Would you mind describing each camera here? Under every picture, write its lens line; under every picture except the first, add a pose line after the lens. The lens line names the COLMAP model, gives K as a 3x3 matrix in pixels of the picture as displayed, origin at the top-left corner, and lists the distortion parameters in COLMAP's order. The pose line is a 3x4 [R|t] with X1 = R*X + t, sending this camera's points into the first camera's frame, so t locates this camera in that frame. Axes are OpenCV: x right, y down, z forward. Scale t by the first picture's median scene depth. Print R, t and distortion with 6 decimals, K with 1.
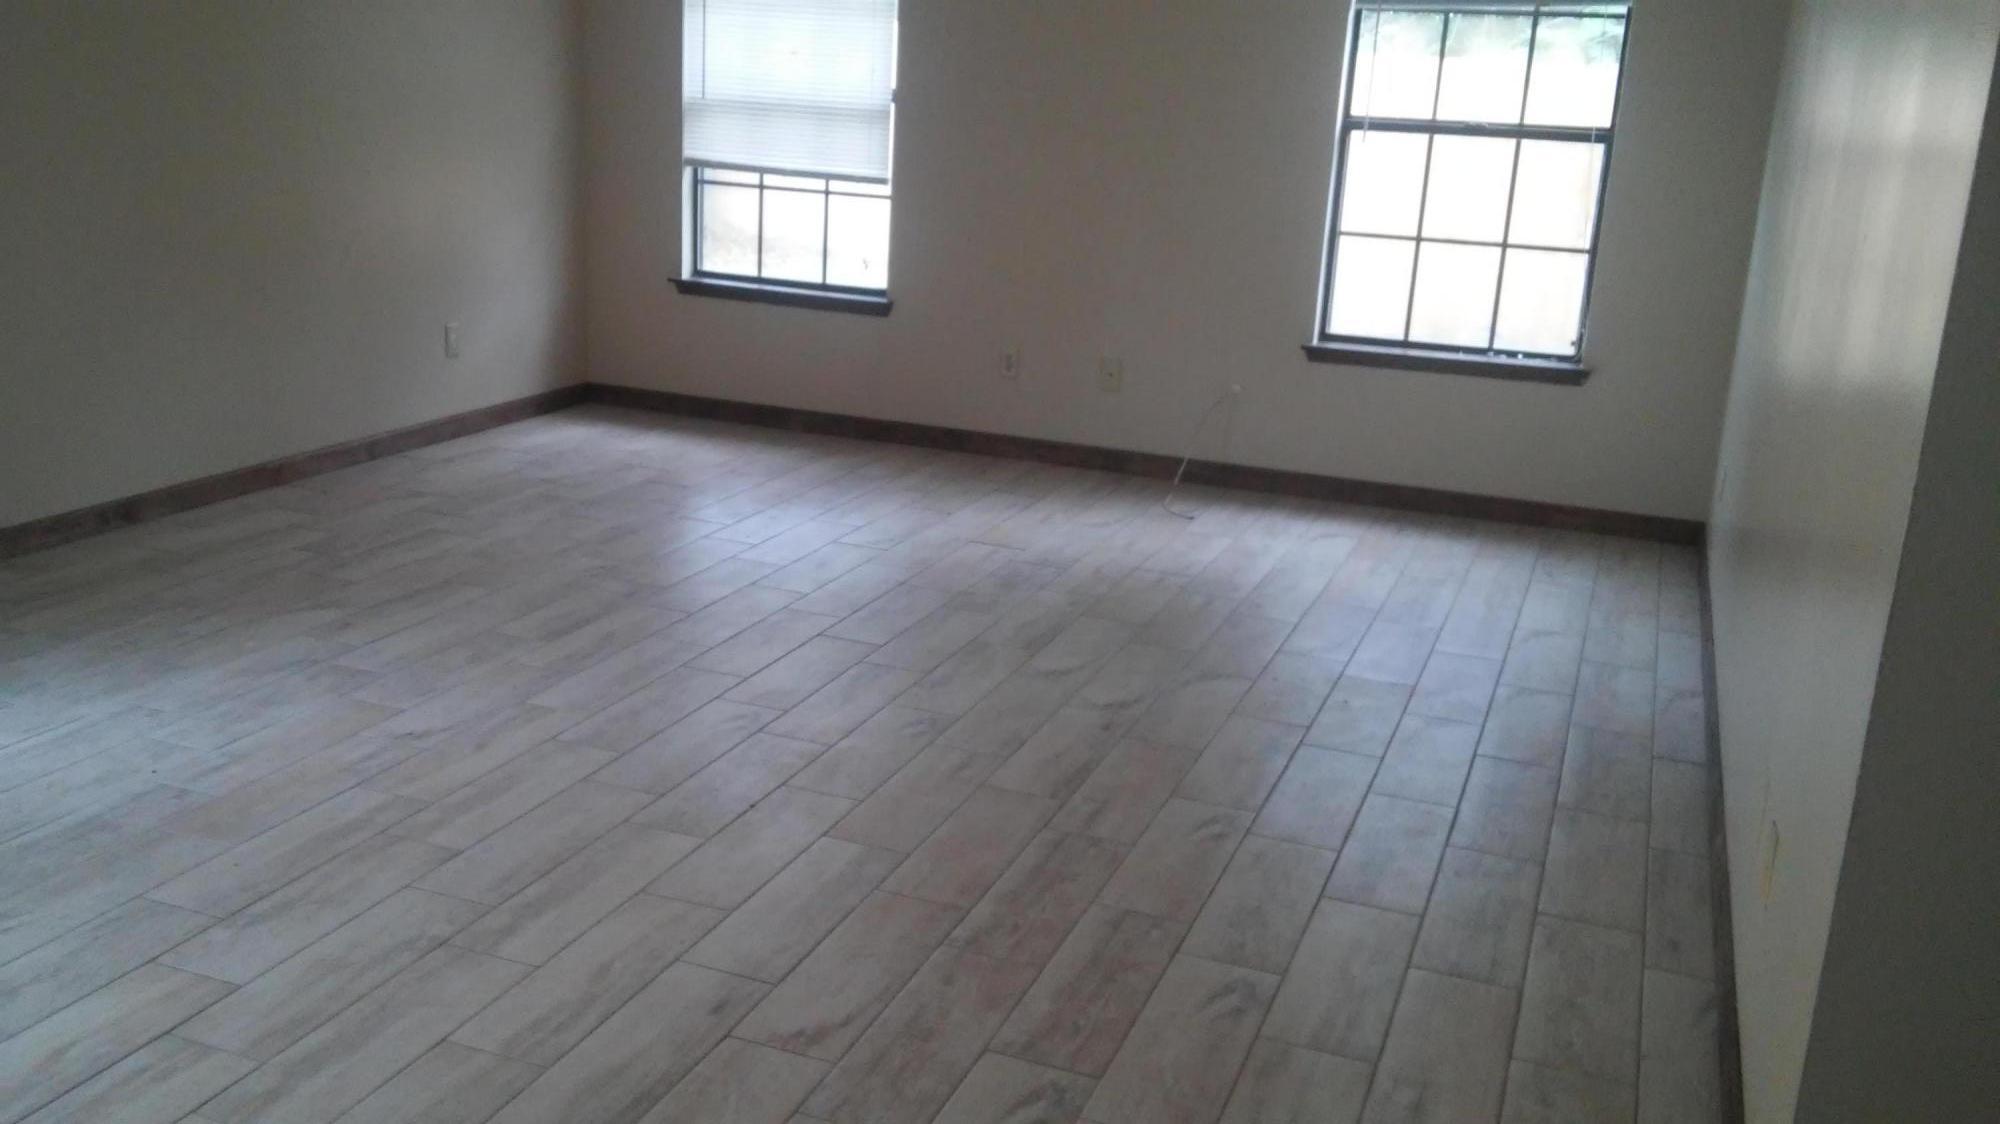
lens RADIAL K [[1792.8, 0, 965.8], [0, 1792.8, 582.6], [0, 0, 1]] dist [0.101314, -0.202883]
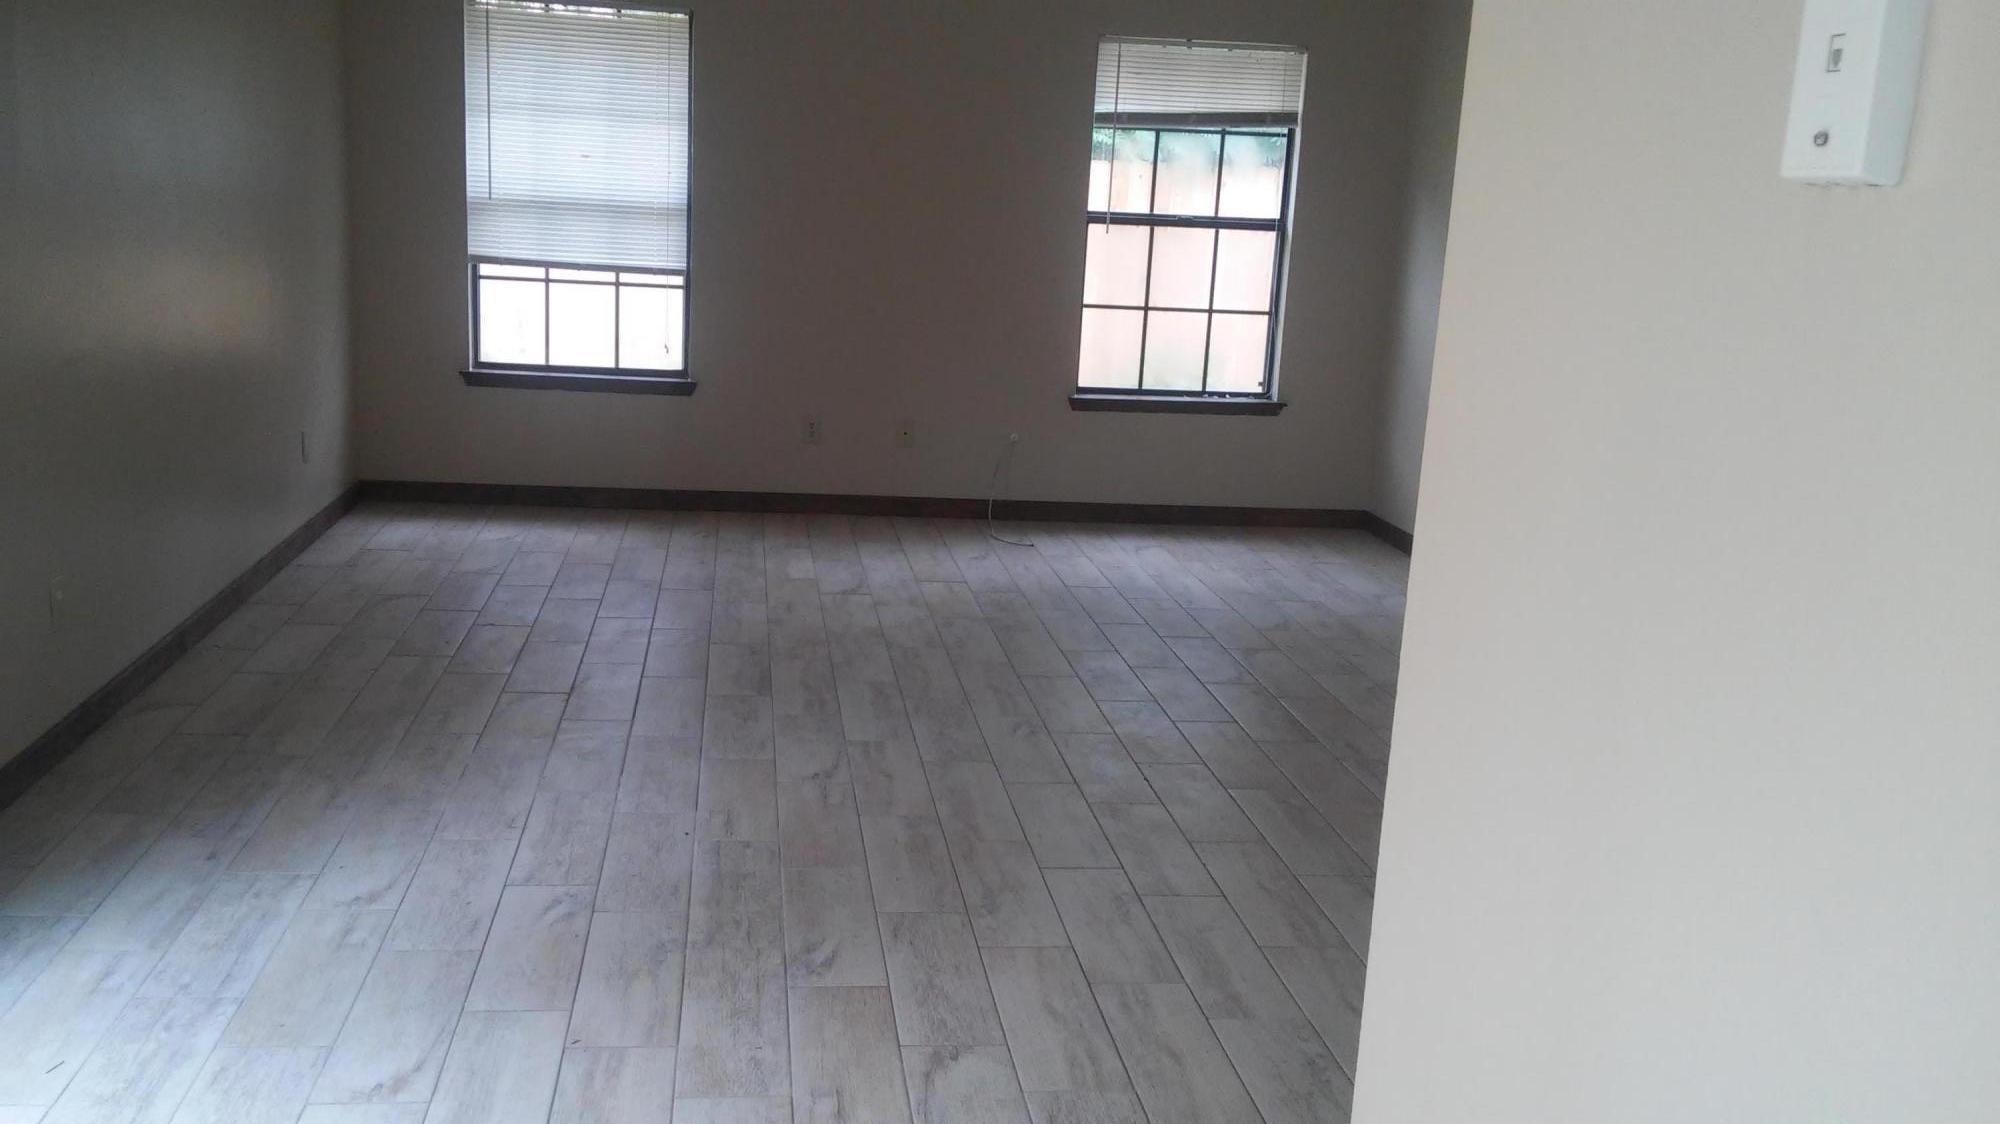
lens RADIAL K [[1792.8, 0, 971.1], [0, 1792.8, 560.0], [0, 0, 1]] dist [0.101314, -0.202883]
pose [[0.881348, -0.102896, 0.461128, -0.453620], [0.123309, 0.992266, -0.014265, -0.014218], [-0.456094, 0.069433, 0.887219, -0.038240]]
